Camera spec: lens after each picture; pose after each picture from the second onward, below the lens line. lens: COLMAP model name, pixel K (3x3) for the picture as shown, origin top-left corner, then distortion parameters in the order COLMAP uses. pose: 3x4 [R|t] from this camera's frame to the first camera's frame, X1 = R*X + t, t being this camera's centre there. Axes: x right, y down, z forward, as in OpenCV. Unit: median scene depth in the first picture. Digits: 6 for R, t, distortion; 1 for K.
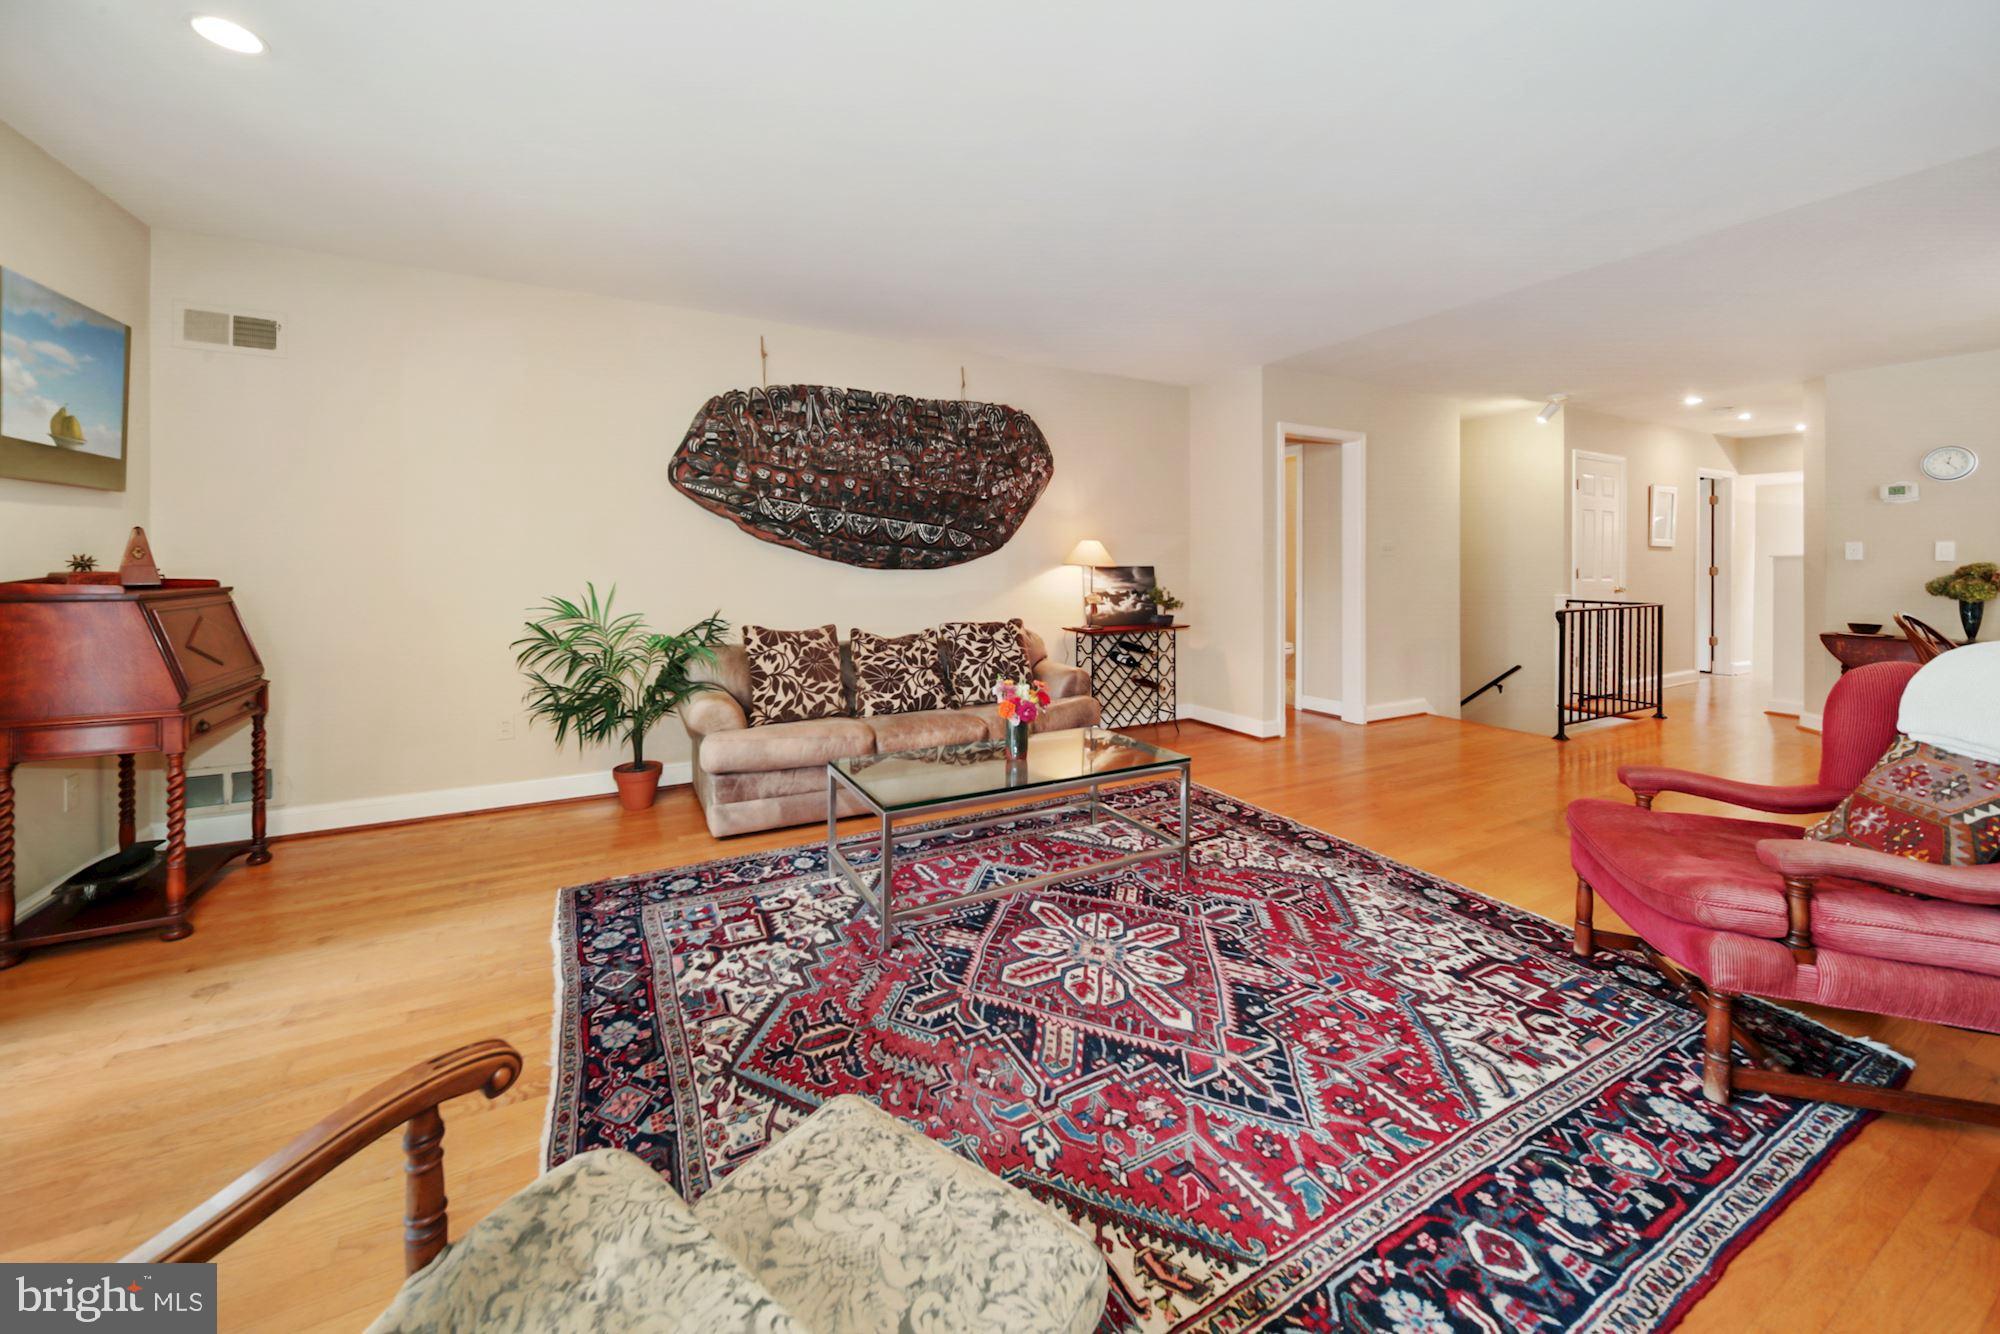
lens RADIAL K [[739.0, 0, 998.0], [0, 739.0, 564.6], [0, 0, 1]] dist [0.000368, -0.000048]
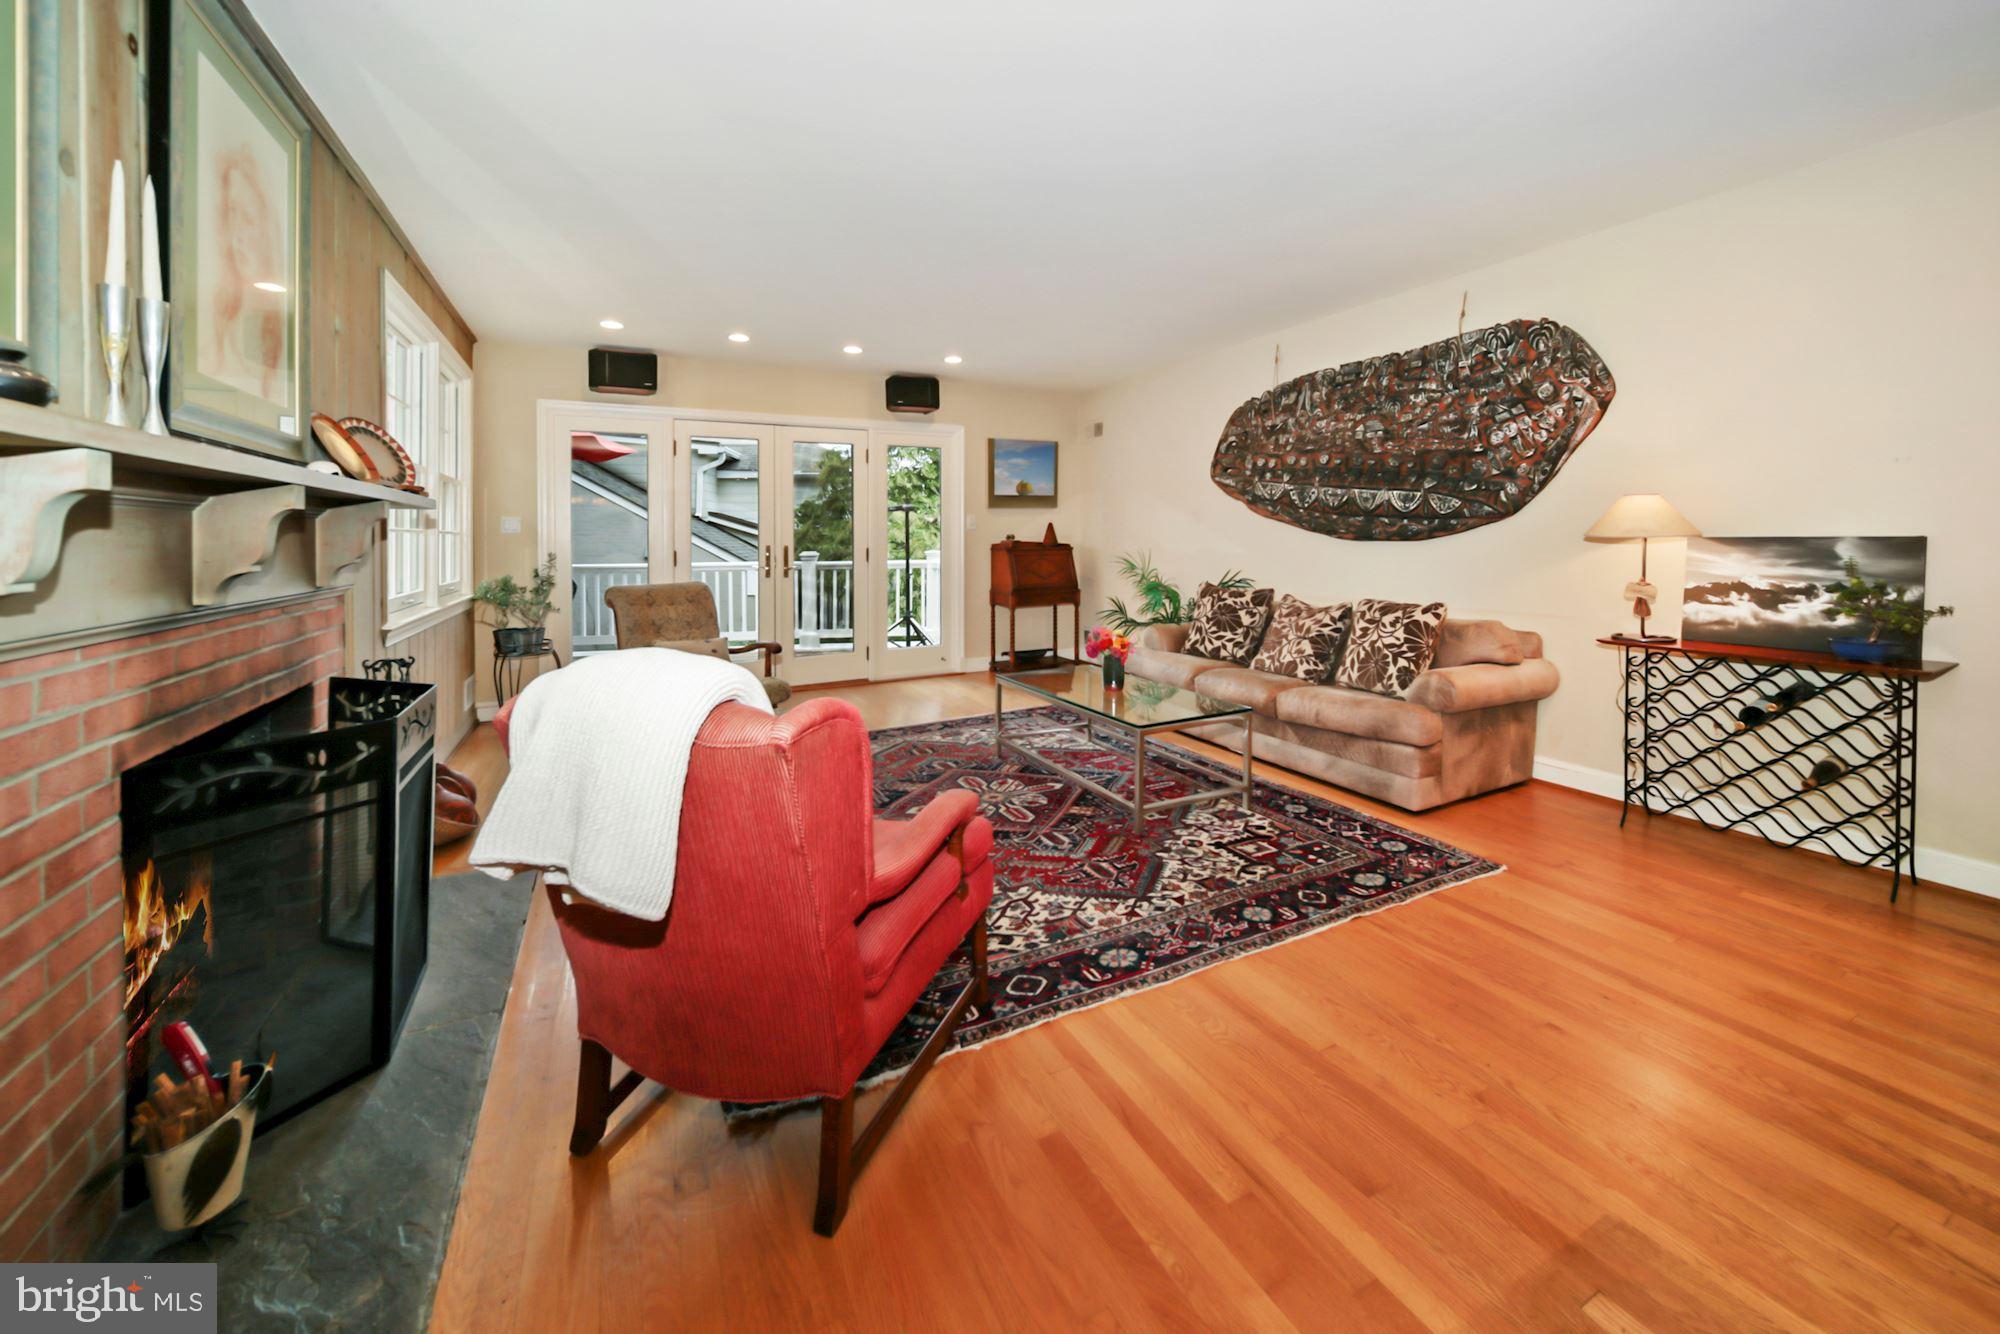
lens RADIAL K [[755.5, 0, 996.4], [0, 755.5, 540.8], [0, 0, 1]] dist [-0.000500, -0.000040]
pose [[-0.031753, 0.004218, -0.999487, 0.869227], [0.005872, 0.999975, 0.004033, -0.000386], [0.999479, -0.005741, -0.031777, 0.554683]]
